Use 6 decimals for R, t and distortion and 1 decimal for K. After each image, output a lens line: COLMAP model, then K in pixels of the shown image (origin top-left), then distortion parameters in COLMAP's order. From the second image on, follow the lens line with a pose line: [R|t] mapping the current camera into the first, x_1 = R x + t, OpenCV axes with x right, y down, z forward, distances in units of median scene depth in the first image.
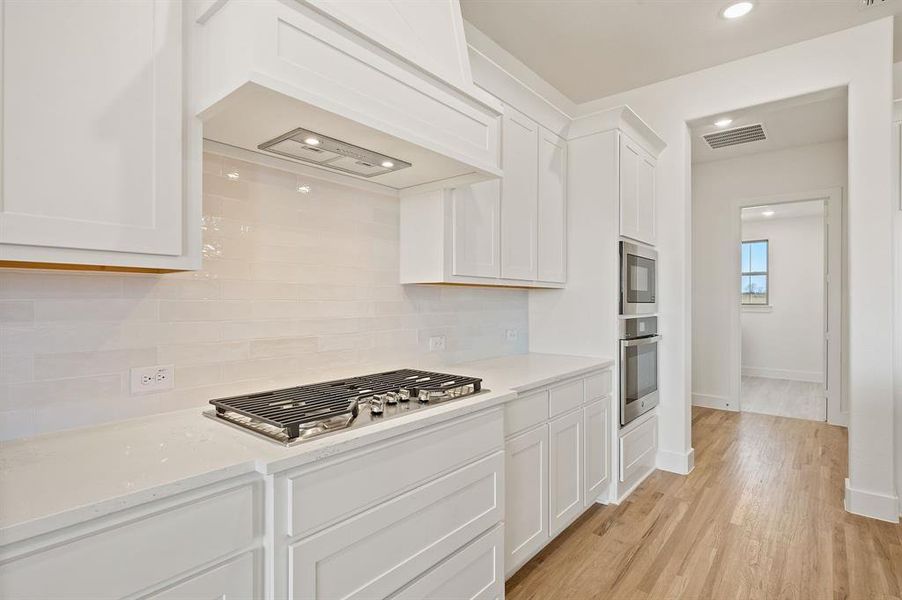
lens RADIAL K [[455.1, 0, 451.0], [0, 455.1, 300.0], [0, 0, 1]] dist [0.000450, 0.000181]
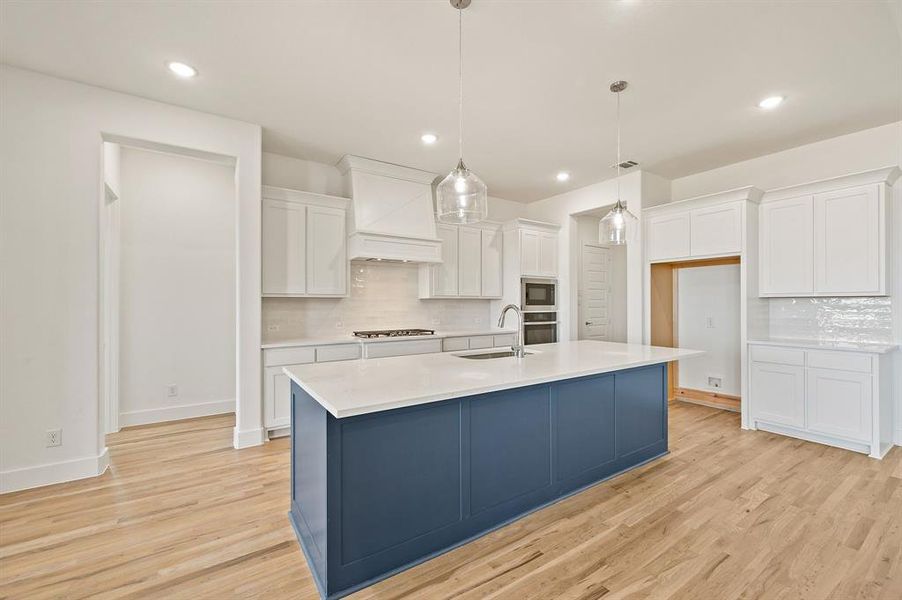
lens RADIAL K [[367.6, 0, 447.3], [0, 367.6, 300.6], [0, 0, 1]] dist [0.001221, 0.000238]
pose [[0.957694, -0.008938, -0.287651, 0.681596], [0.005811, 0.999914, -0.011724, 0.003131], [0.287731, 0.009556, 0.957663, -1.052036]]
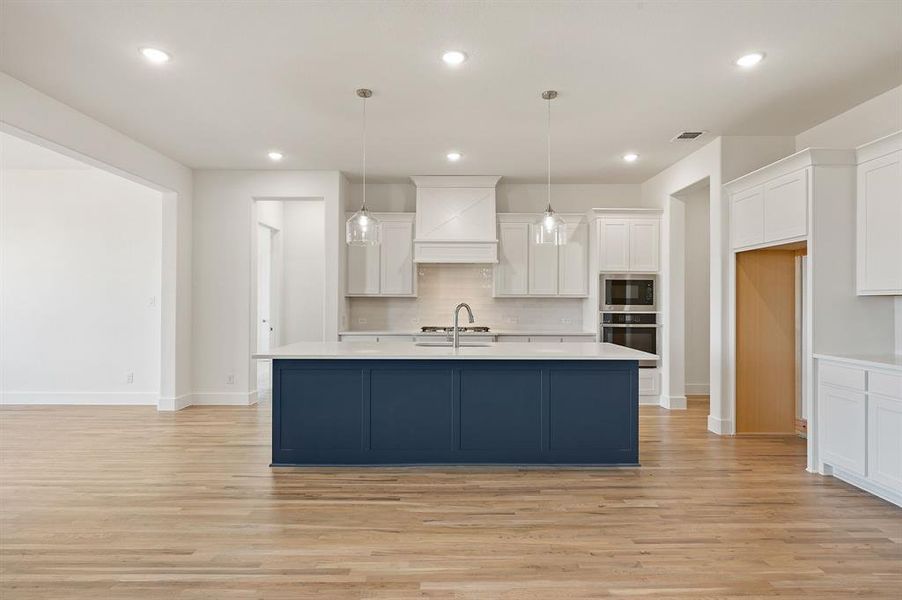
lens RADIAL K [[455.1, 0, 451.0], [0, 455.1, 300.0], [0, 0, 1]] dist [0.000450, 0.000181]
pose [[0.646052, -0.006652, -0.763265, 1.857027], [-0.000458, 0.999958, -0.009103, 0.005761], [0.763294, 0.006231, 0.646022, -0.994716]]
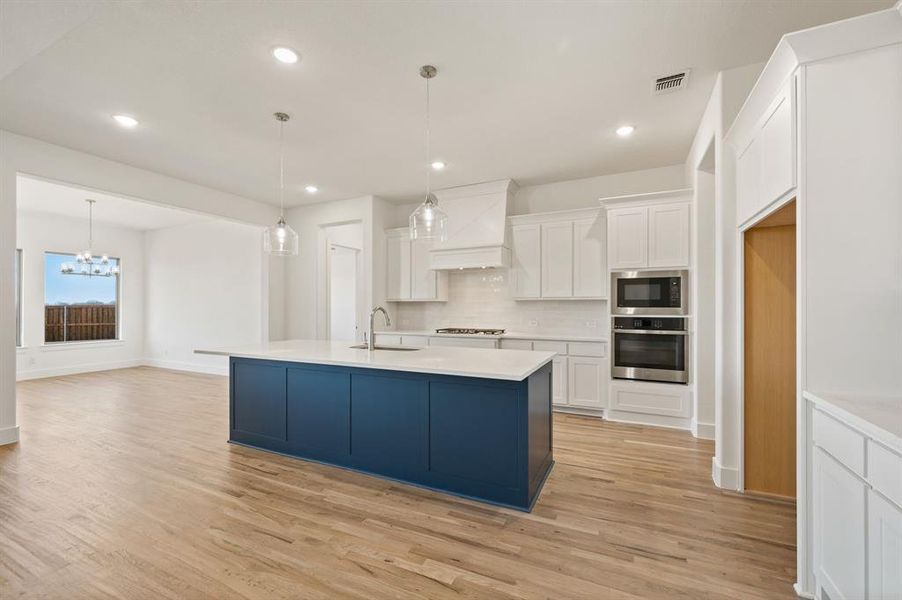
lens RADIAL K [[363.6, 0, 457.8], [0, 363.6, 306.6], [0, 0, 1]] dist [0.000672, 0.000082]
pose [[0.265147, -0.003736, -0.964201, 1.978428], [0.004166, 0.999988, -0.002729, 0.006178], [0.964199, -0.003293, 0.265159, 0.070483]]
